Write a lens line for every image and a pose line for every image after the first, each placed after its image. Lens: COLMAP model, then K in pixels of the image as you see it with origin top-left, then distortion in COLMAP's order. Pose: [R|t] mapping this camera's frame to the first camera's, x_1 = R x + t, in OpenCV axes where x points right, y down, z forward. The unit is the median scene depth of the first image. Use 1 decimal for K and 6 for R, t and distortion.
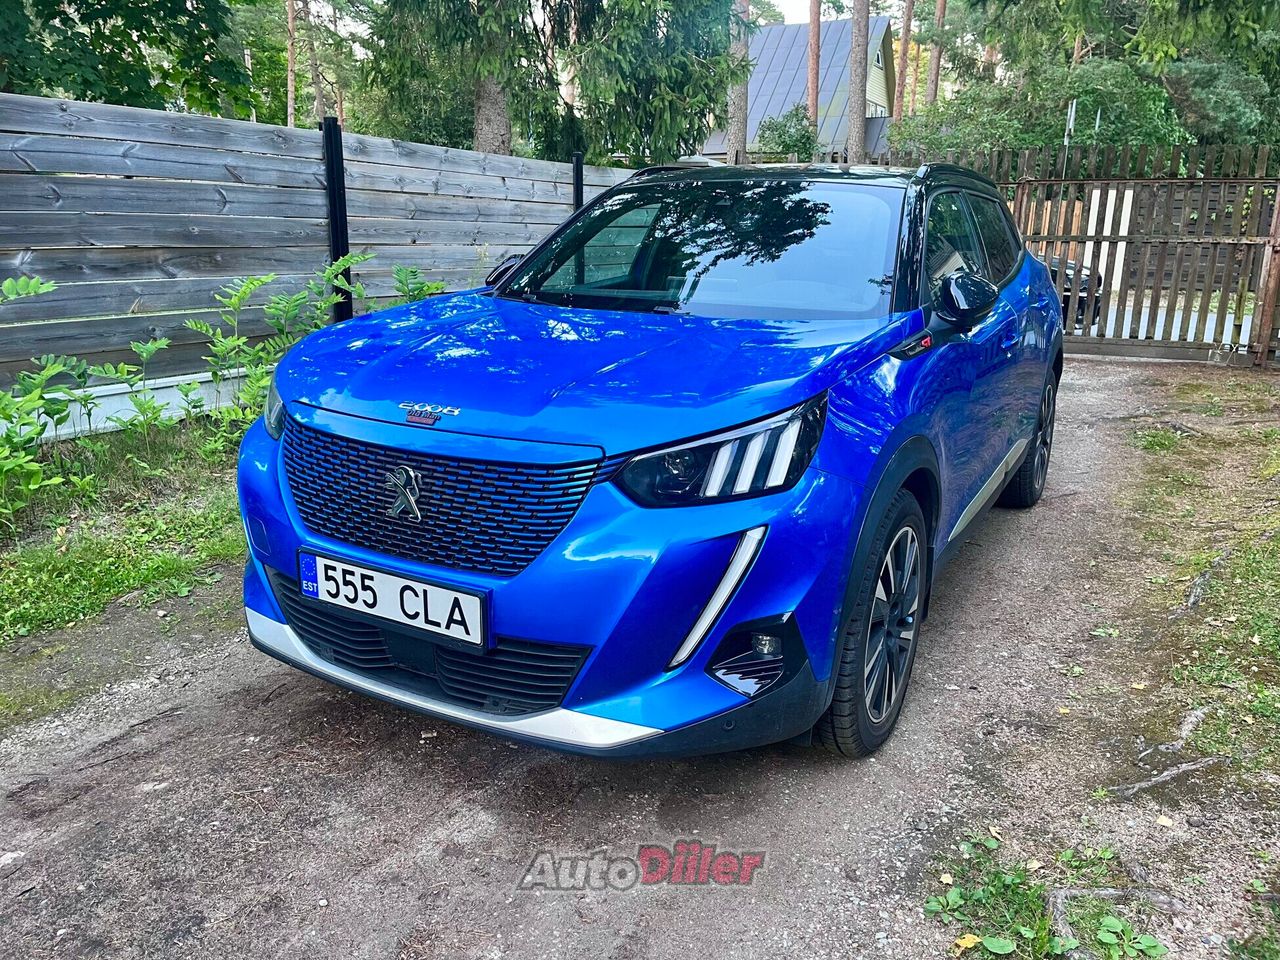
lens RADIAL K [[996.9, 0, 635.4], [0, 996.9, 481.4], [0, 0, 1]] dist [0.070455, -0.107810]
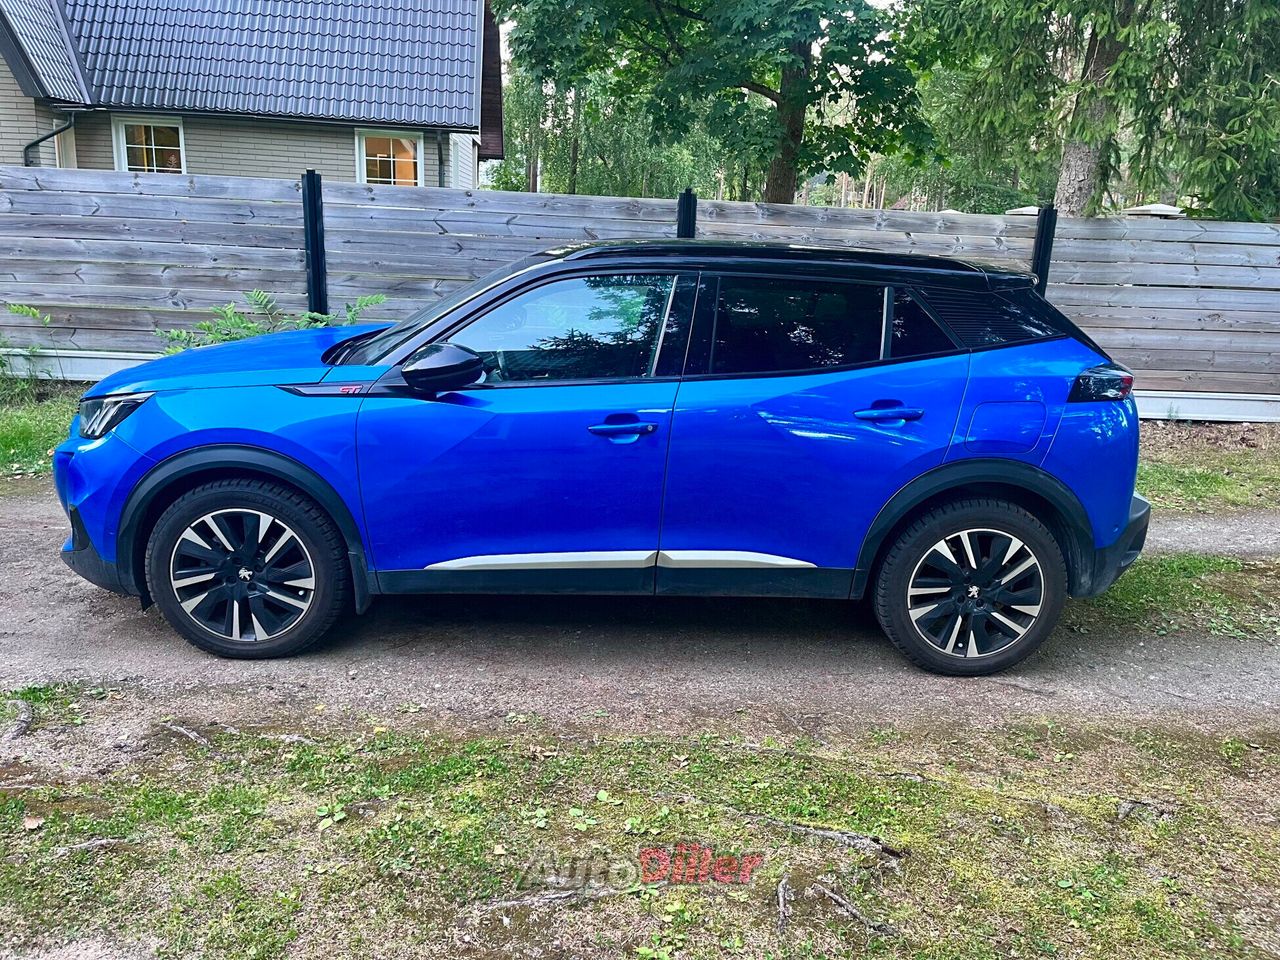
lens RADIAL K [[996.9, 0, 634.8], [0, 996.9, 479.2], [0, 0, 1]] dist [0.070455, -0.107810]
pose [[0.494073, 0.222312, -0.840517, 1.009718], [-0.244613, 0.963248, 0.110985, -0.166971], [0.834300, 0.150767, 0.530295, 0.416188]]
